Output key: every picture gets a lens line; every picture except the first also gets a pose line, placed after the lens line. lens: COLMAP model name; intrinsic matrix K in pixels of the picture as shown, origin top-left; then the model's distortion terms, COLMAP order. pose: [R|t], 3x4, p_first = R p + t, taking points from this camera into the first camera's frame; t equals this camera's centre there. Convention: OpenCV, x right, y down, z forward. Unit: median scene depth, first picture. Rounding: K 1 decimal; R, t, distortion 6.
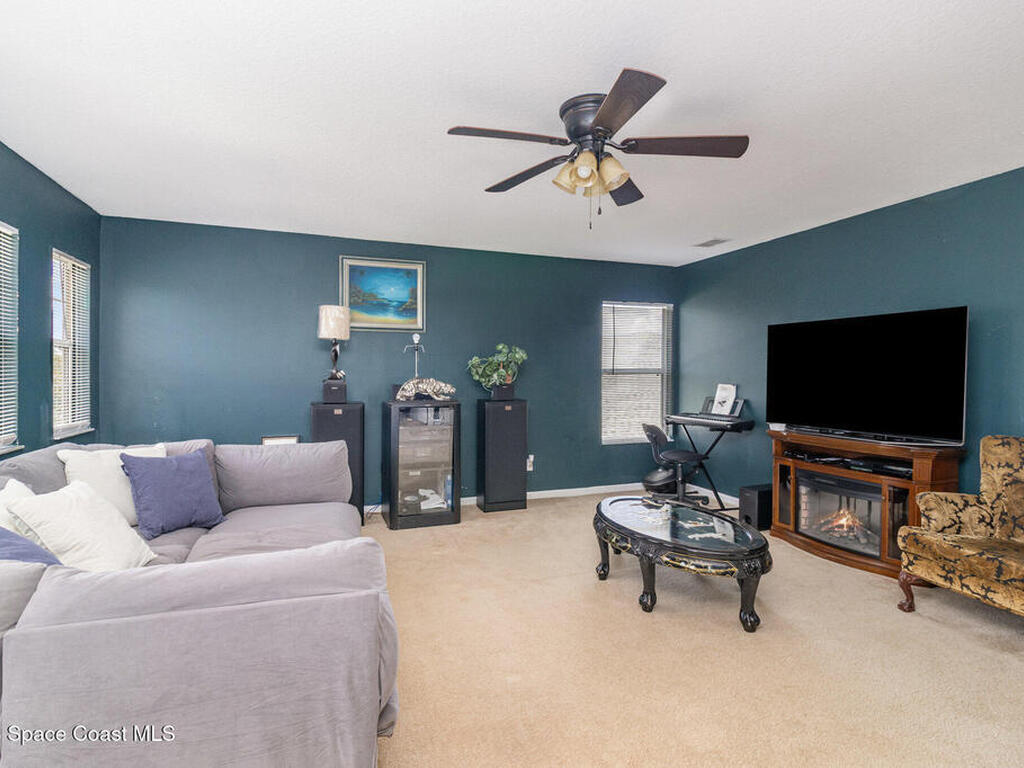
lens RADIAL K [[523.2, 0, 504.3], [0, 523.2, 380.1], [0, 0, 1]] dist [0.004392, -0.000029]
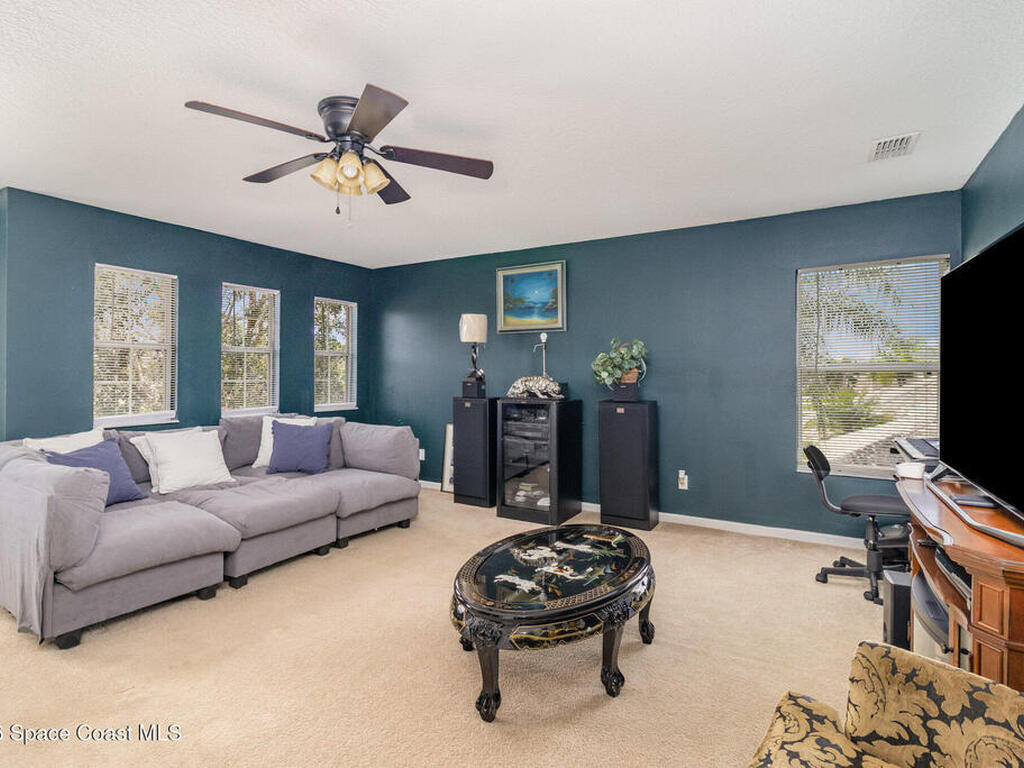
lens RADIAL K [[523.1, 0, 512.5], [0, 523.1, 372.6], [0, 0, 1]] dist [0.003361, 0.000354]
pose [[0.636112, -0.003392, -0.771589, 0.643319], [-0.009068, 0.999888, -0.011872, 0.001508], [0.771543, 0.014548, 0.636011, 0.337364]]
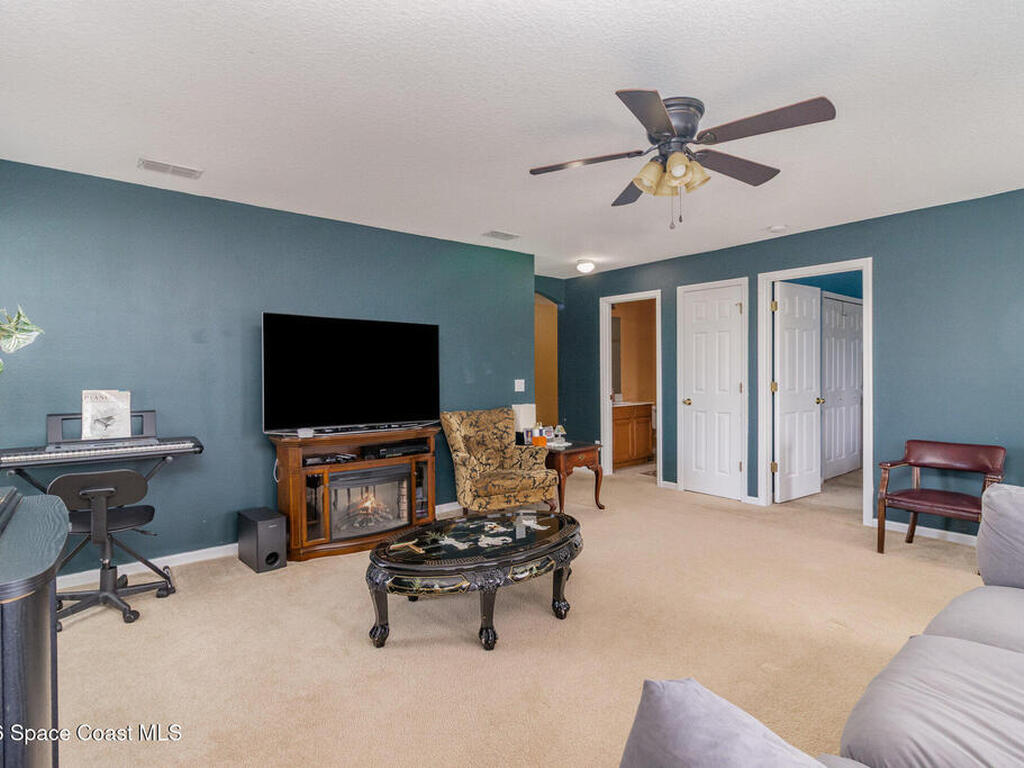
lens RADIAL K [[523.2, 0, 504.3], [0, 523.2, 380.1], [0, 0, 1]] dist [0.004392, -0.000029]
pose [[-0.320965, -0.009127, 0.947047, -0.393861], [0.013763, 0.999803, 0.014299, -0.006783], [-0.946991, 0.017624, -0.320776, 0.923846]]
